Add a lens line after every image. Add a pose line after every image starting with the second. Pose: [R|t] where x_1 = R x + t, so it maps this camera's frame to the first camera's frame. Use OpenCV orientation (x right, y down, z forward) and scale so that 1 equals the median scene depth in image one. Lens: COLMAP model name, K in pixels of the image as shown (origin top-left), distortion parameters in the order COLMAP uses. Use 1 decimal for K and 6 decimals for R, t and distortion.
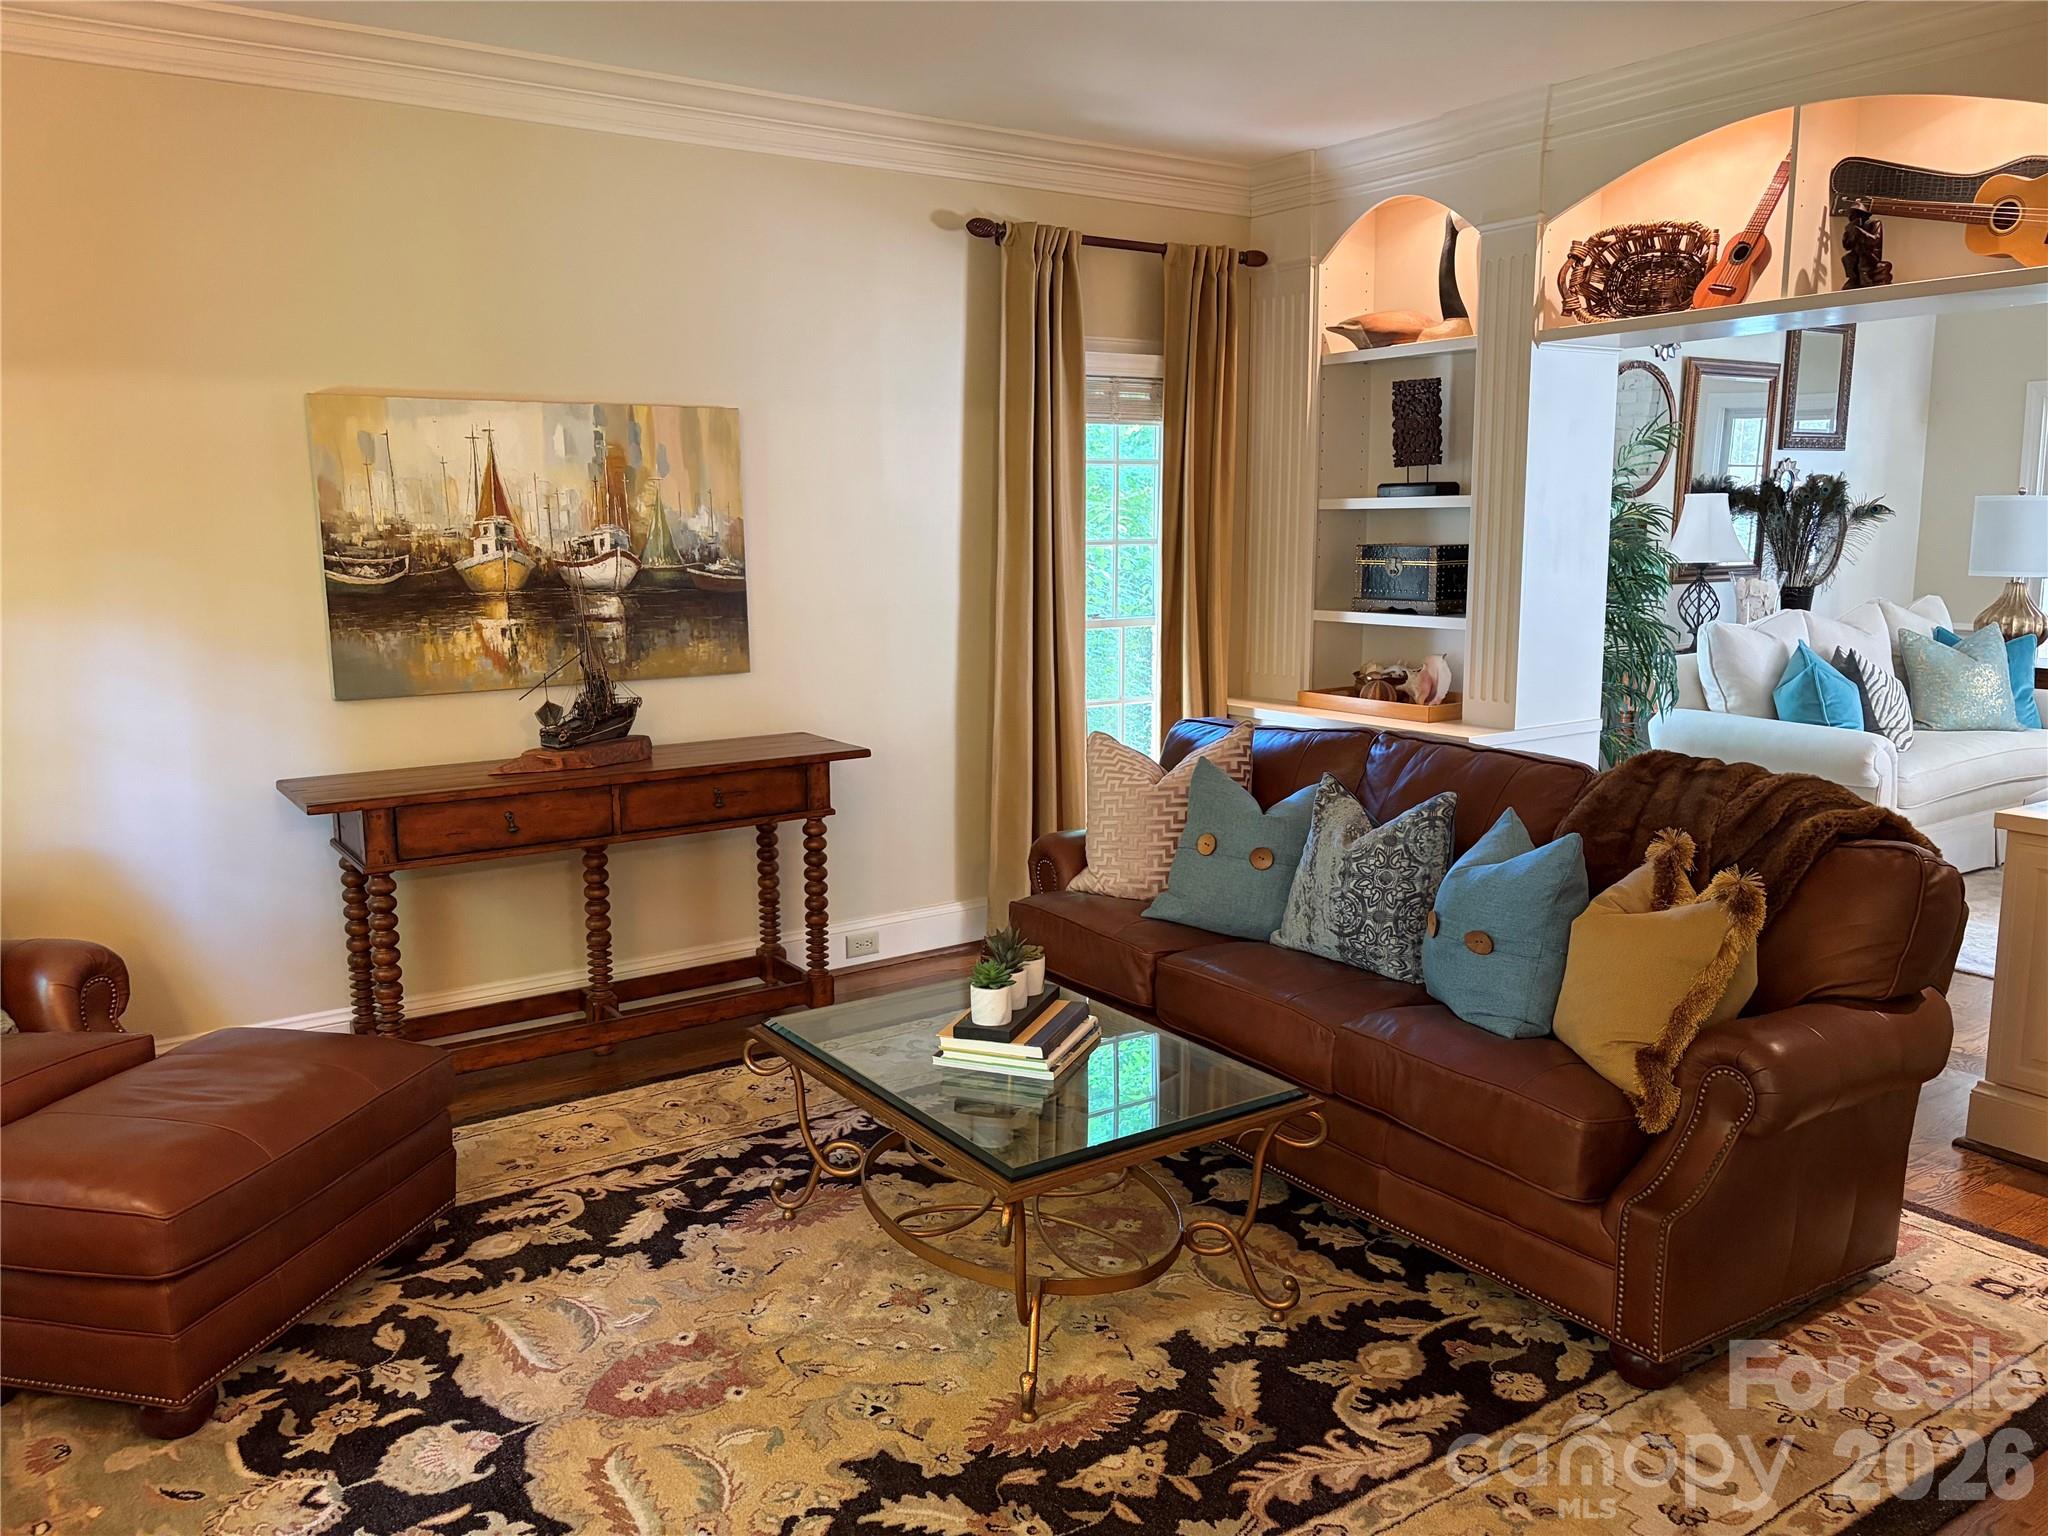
lens RADIAL K [[1531.8, 0, 1024.0], [0, 1531.8, 768.0], [0, 0, 1]] dist [0.058718, -0.083141]
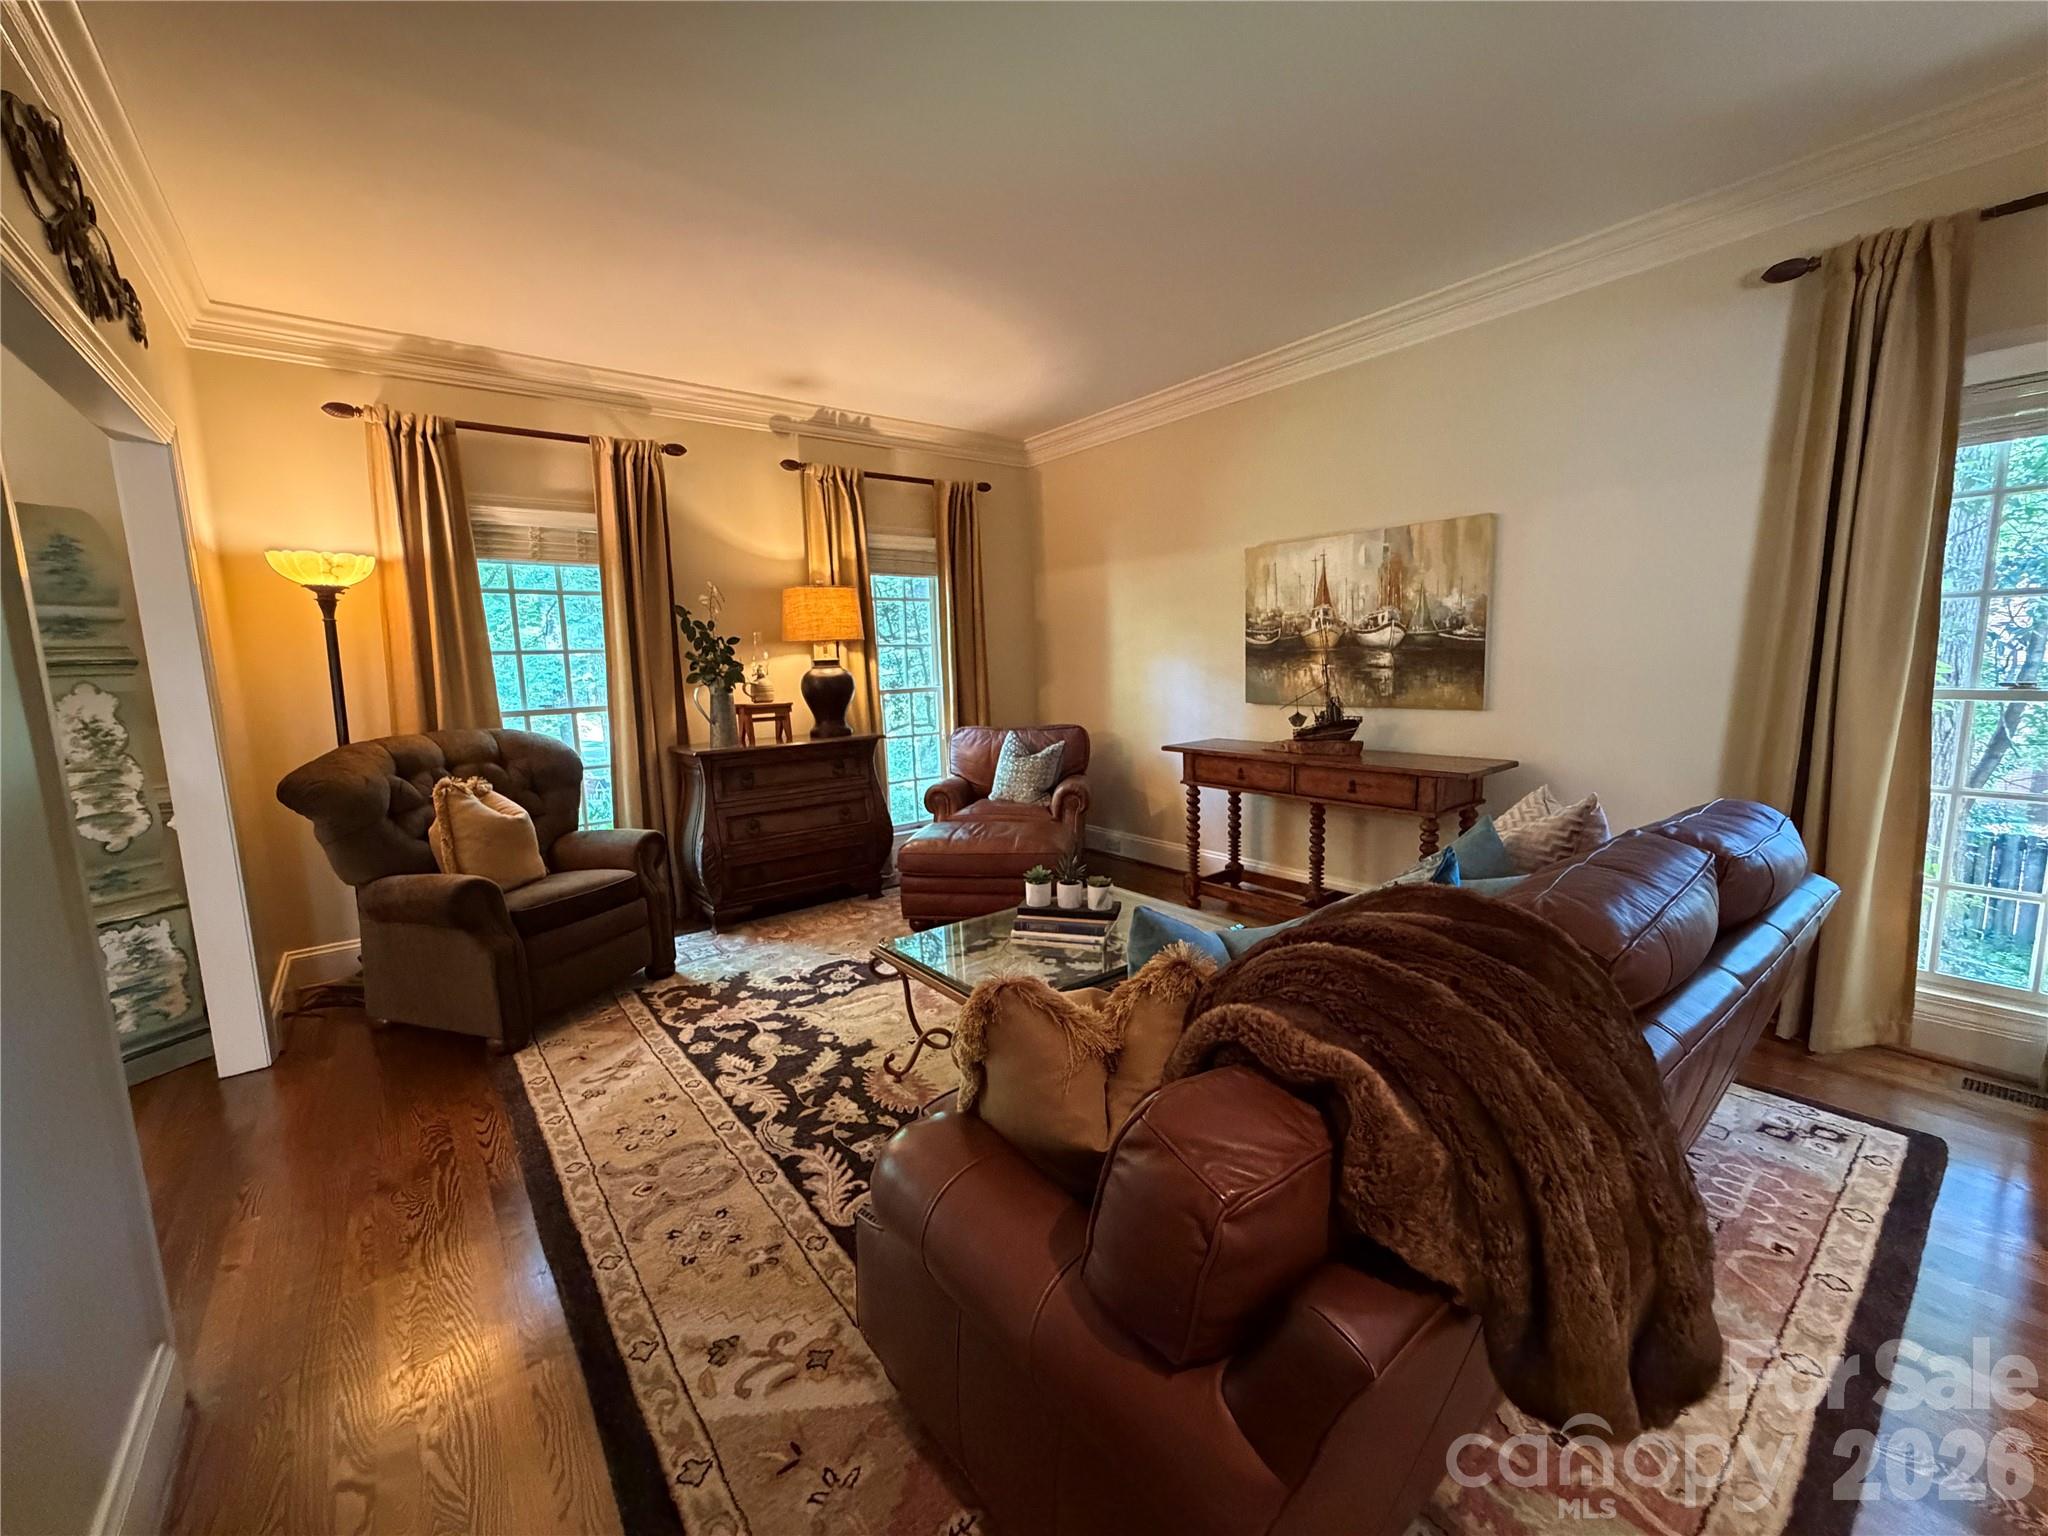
lens RADIAL K [[815.6, 0, 1024.0], [0, 815.6, 768.0], [0, 0, 1]] dist [0.000507, 0.000124]
pose [[0.073756, 0.149721, -0.985973, 0.552494], [-0.124646, 0.982298, 0.139839, -0.068321], [0.989456, 0.112584, 0.091113, 0.594801]]
